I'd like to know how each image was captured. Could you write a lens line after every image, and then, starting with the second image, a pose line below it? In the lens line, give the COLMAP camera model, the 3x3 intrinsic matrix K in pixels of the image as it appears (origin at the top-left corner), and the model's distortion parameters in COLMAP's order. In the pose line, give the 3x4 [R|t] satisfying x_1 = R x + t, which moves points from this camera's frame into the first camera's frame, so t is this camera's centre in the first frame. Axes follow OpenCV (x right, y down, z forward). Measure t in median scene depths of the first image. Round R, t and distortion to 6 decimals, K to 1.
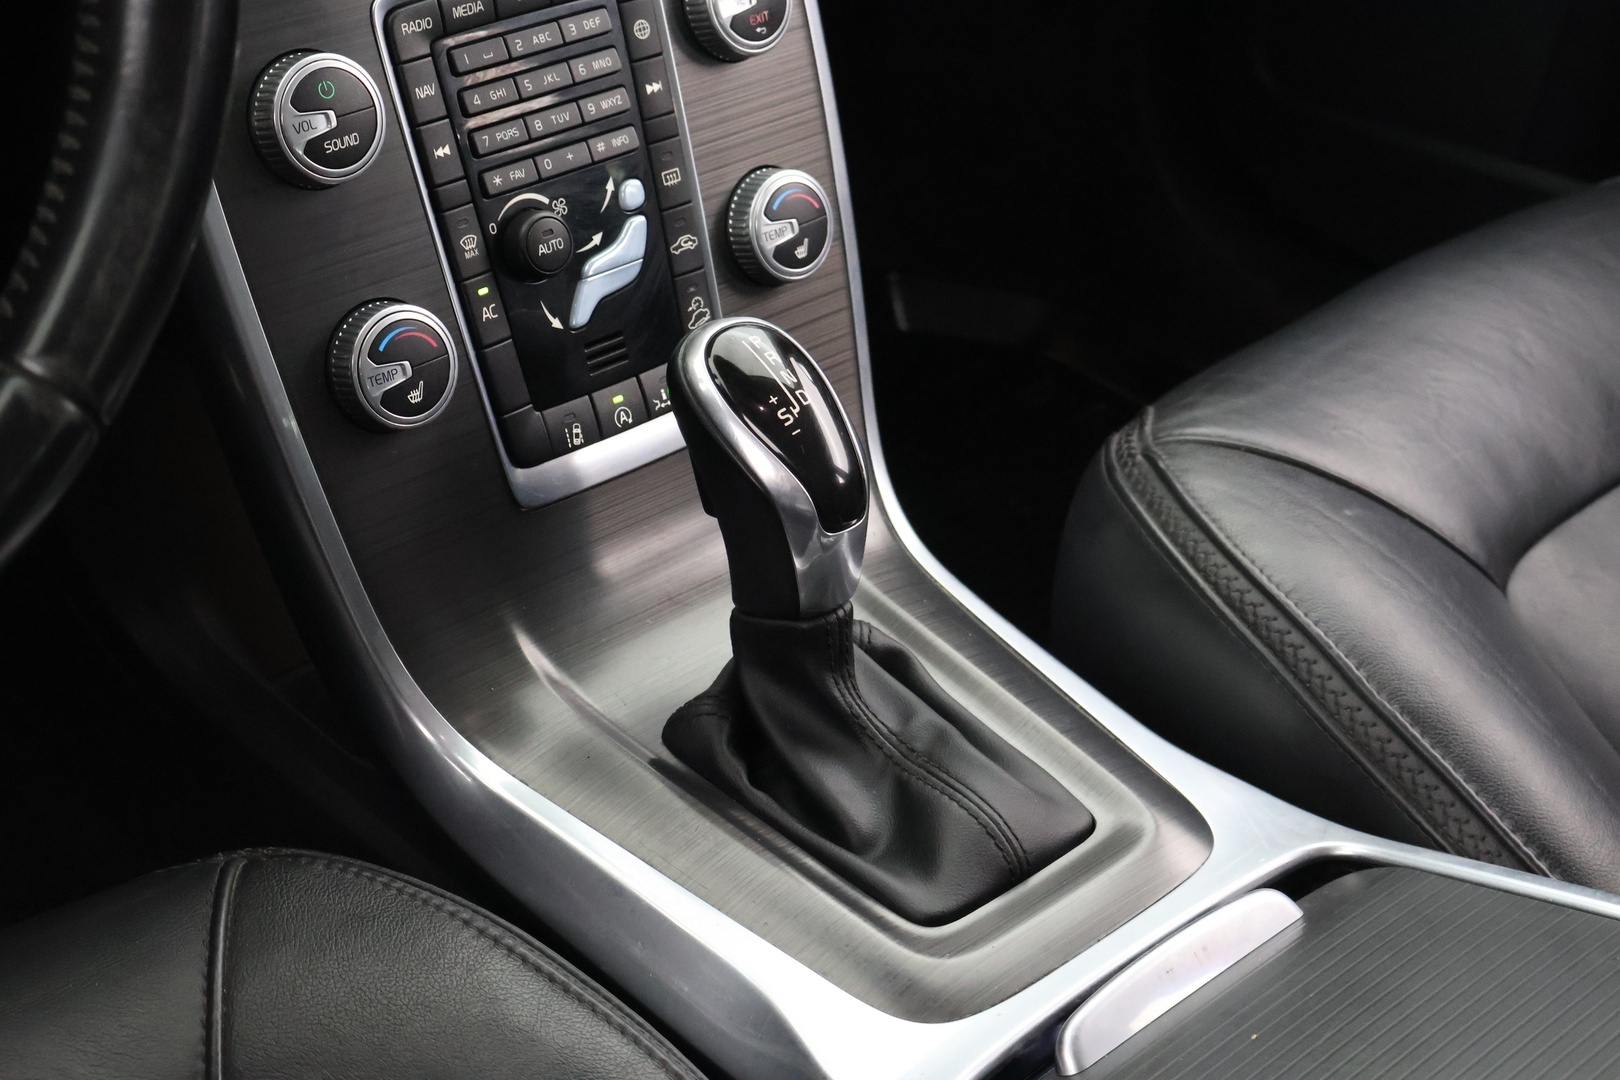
lens RADIAL K [[2584.2, 0, 810.0], [0, 2584.2, 540.0], [0, 0, 1]] dist [0.008788, -0.018434]
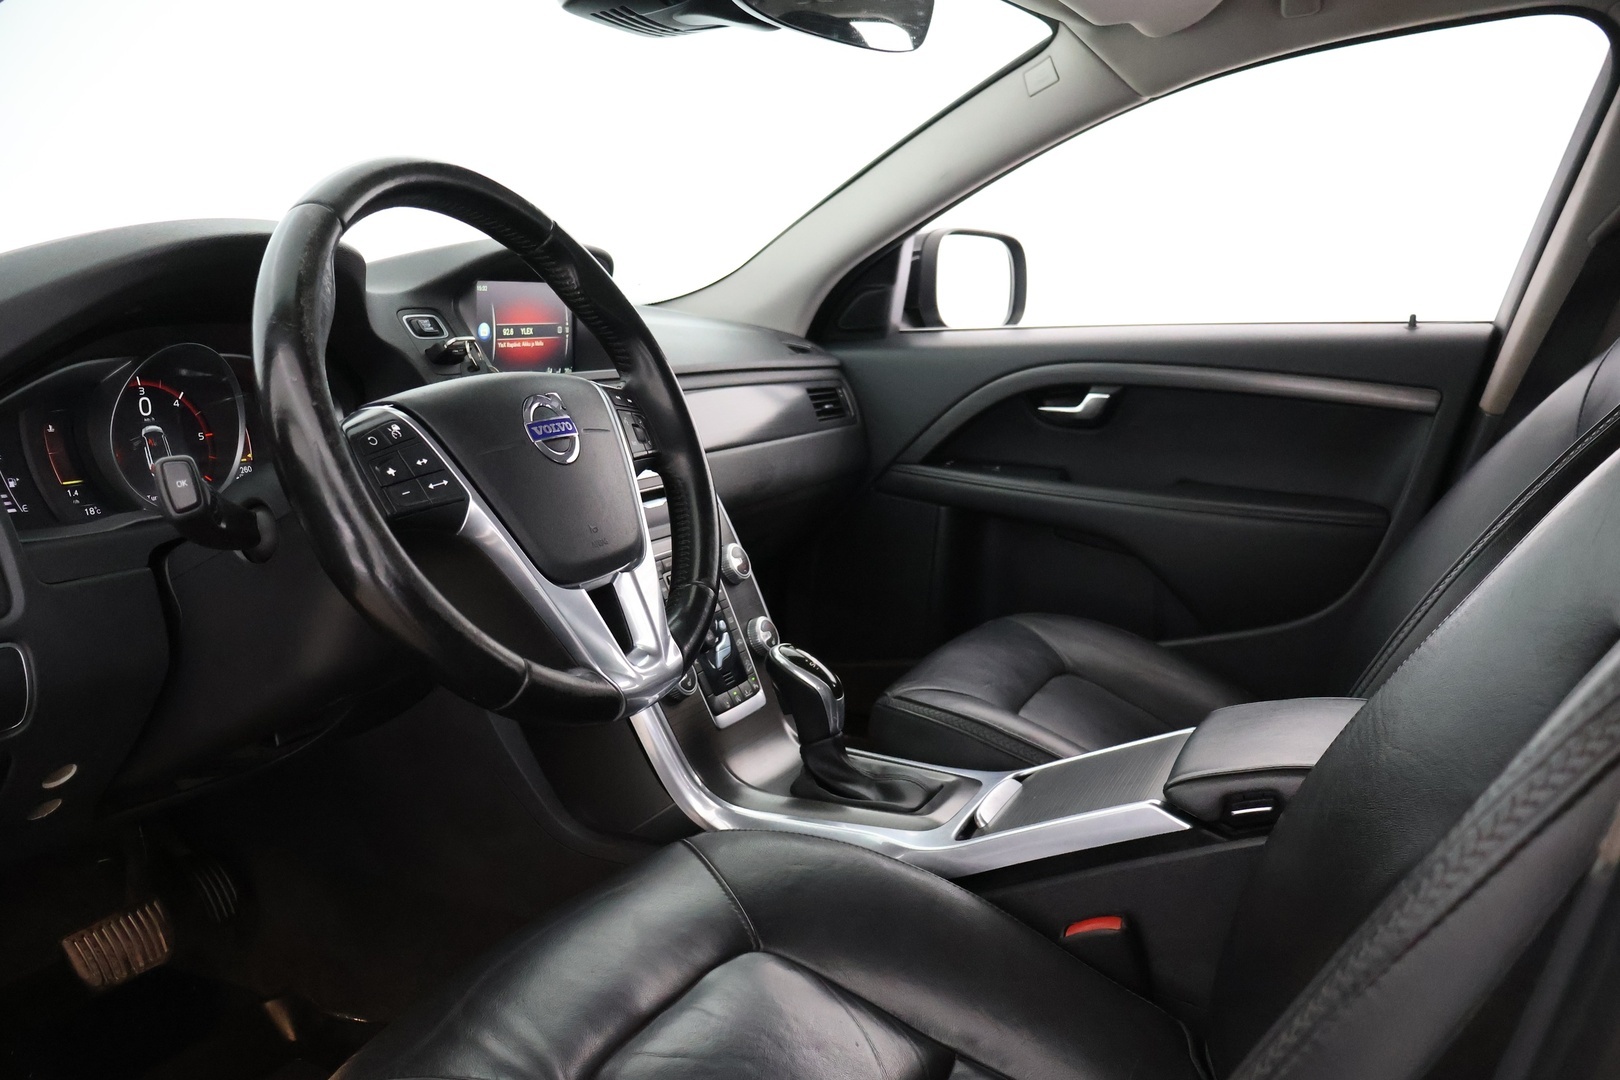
lens RADIAL K [[1345.5, 0, 810.0], [0, 1345.5, 540.0], [0, 0, 1]] dist [-0.004272, 0.004169]
pose [[0.927190, -0.147533, 0.344314, -0.496550], [0.275330, 0.891656, -0.359364, 0.359754], [-0.253992, 0.427999, 0.867355, -0.383800]]
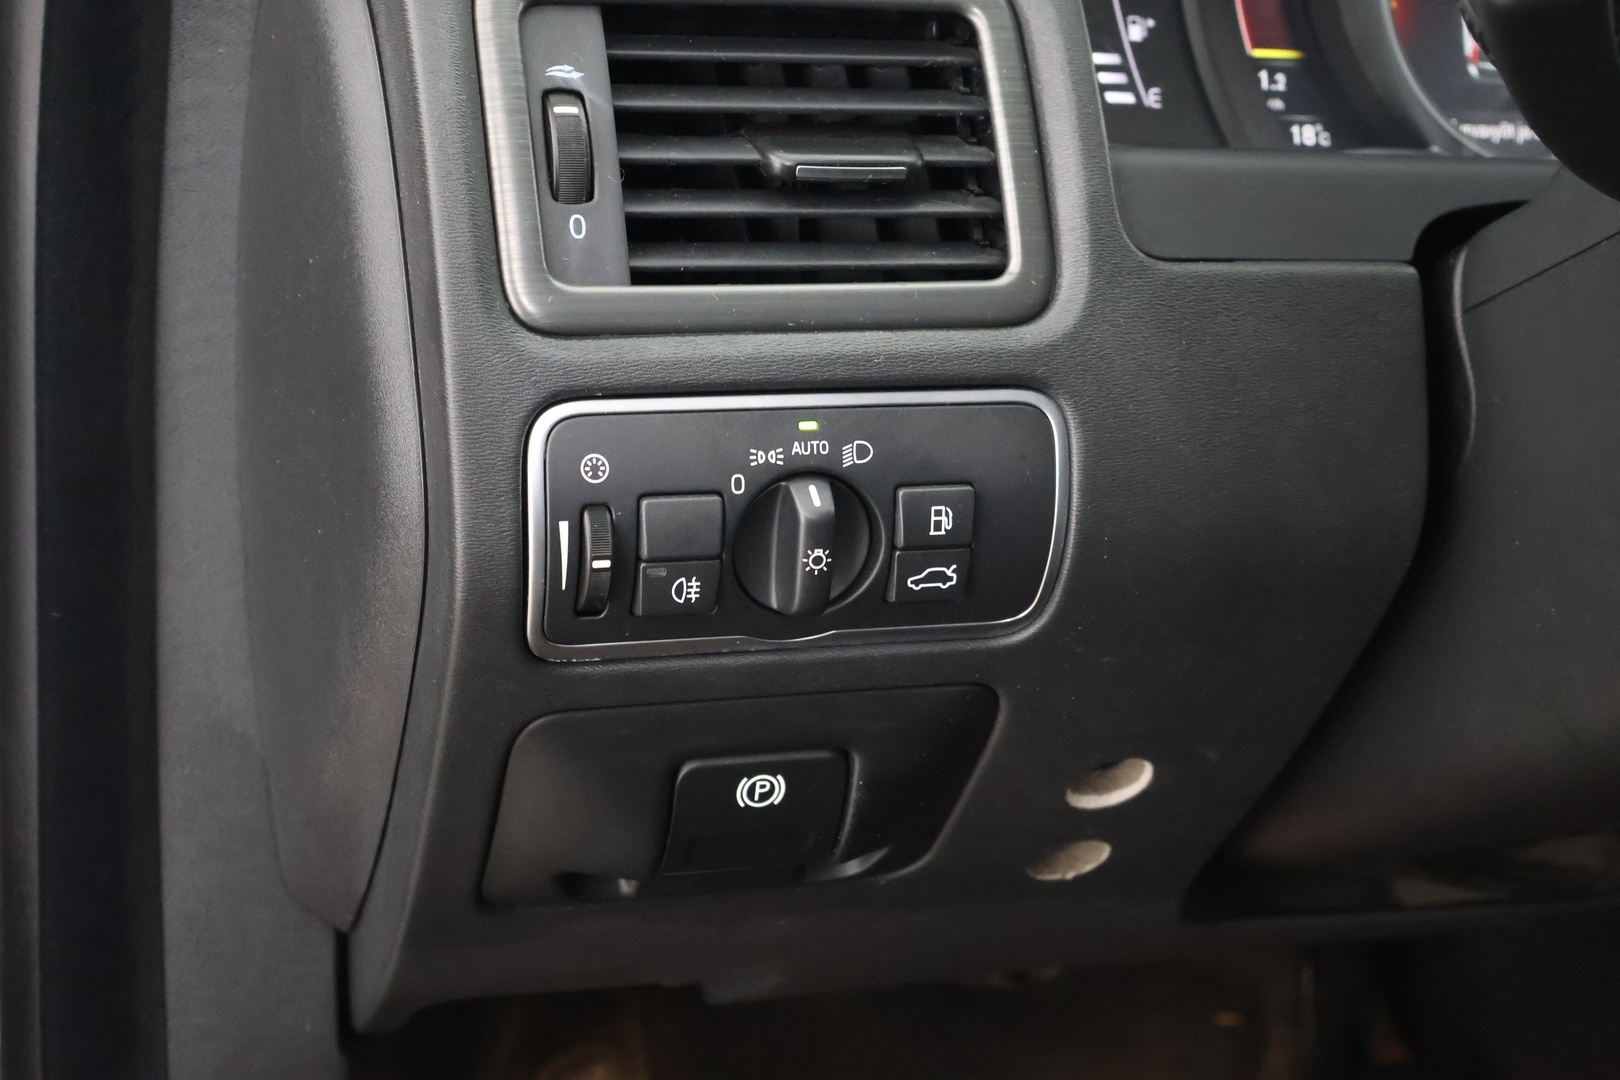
lens RADIAL K [[2584.2, 0, 810.0], [0, 2584.2, 540.0], [0, 0, 1]] dist [0.008788, -0.018434]
pose [[0.940406, 0.020212, -0.339453, -0.528820], [-0.161436, 0.905107, -0.393343, 0.238707], [0.299291, 0.424702, 0.854431, 0.034694]]
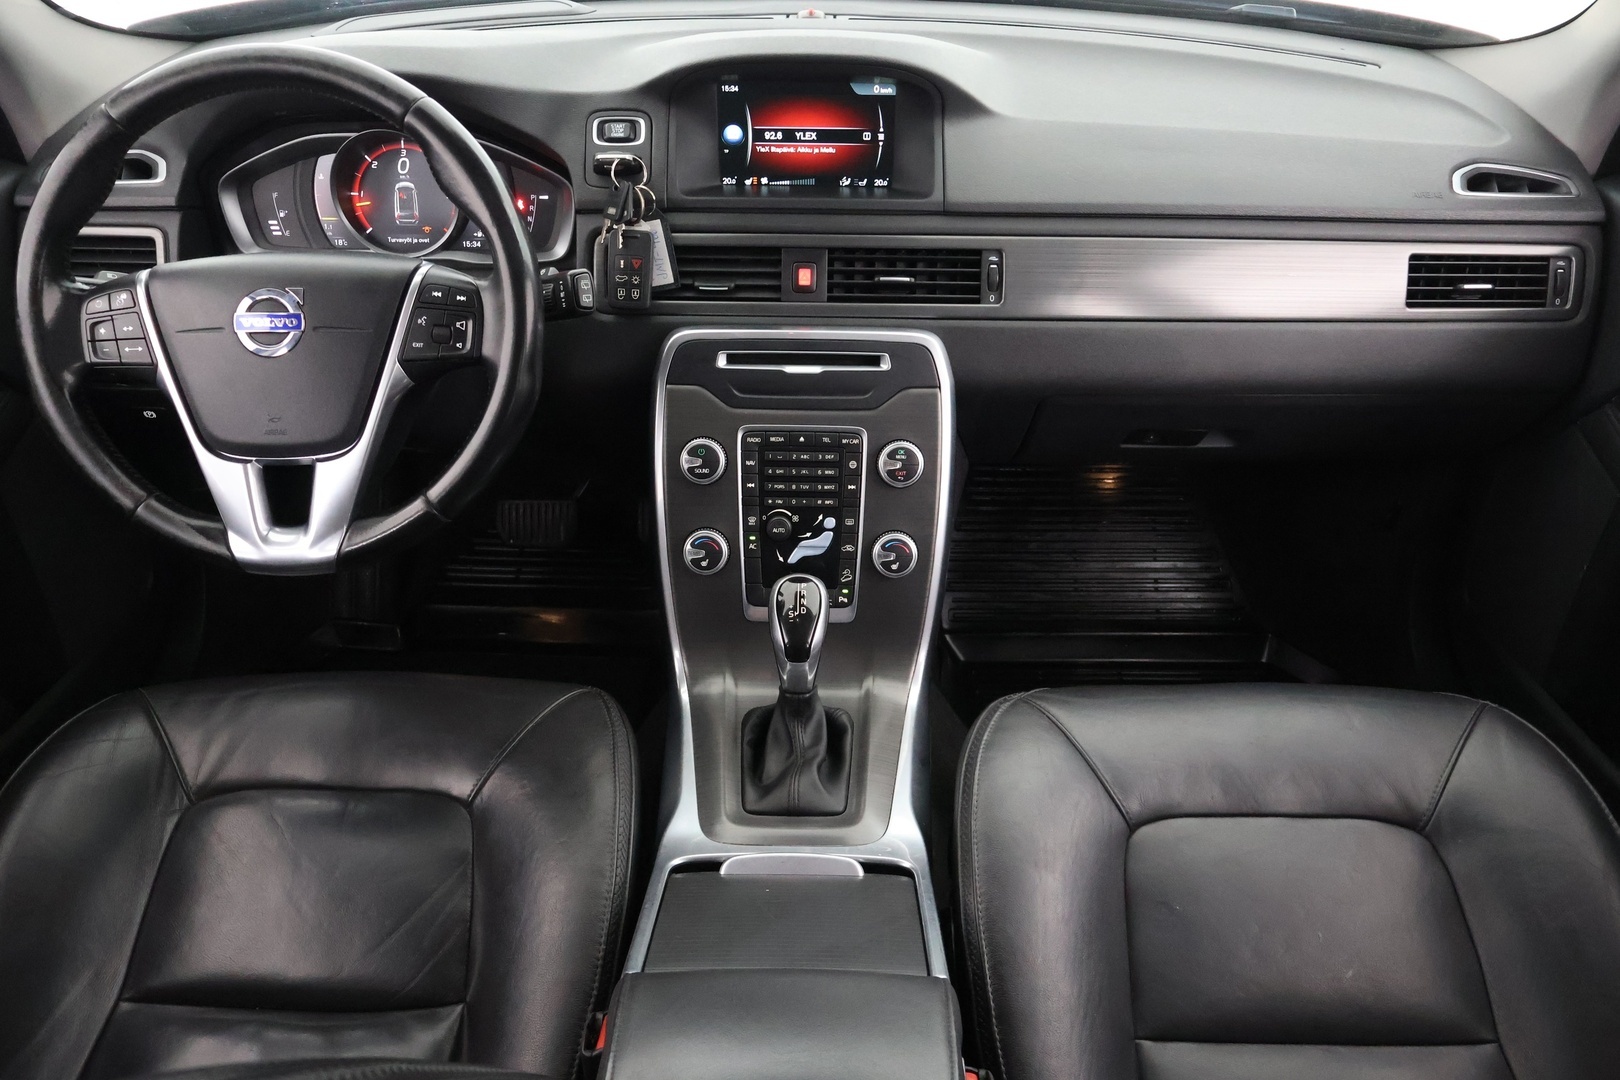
lens RADIAL K [[1345.5, 0, 810.0], [0, 1345.5, 540.0], [0, 0, 1]] dist [-0.004272, 0.004169]
pose [[0.716972, 0.297942, -0.630223, 0.800740], [-0.353046, 0.934739, 0.040262, -0.170293], [0.601090, 0.193631, 0.775369, -0.063309]]
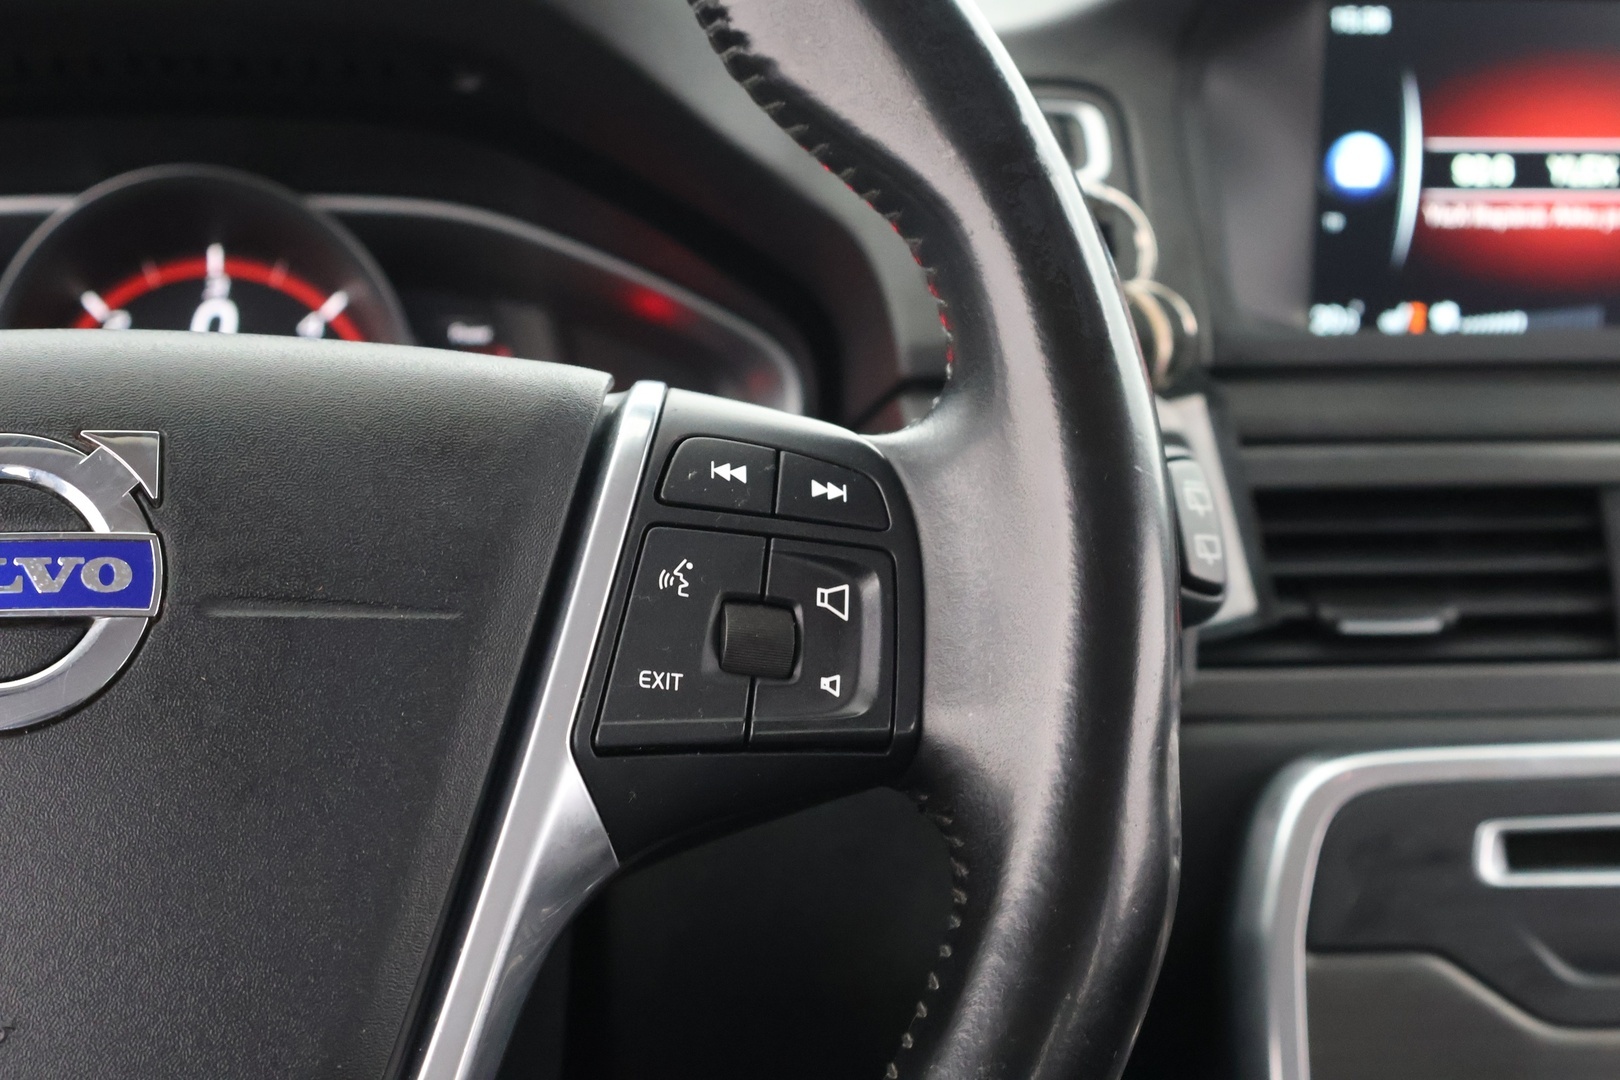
lens RADIAL K [[2667.4, 0, 810.0], [0, 2667.4, 540.0], [0, 0, 1]] dist [0.028129, 0.024560]
pose [[0.802949, 0.025114, -0.595518, 0.099365], [-0.290809, 0.888634, -0.354627, -0.011544], [0.520292, 0.457929, 0.720831, 0.236123]]
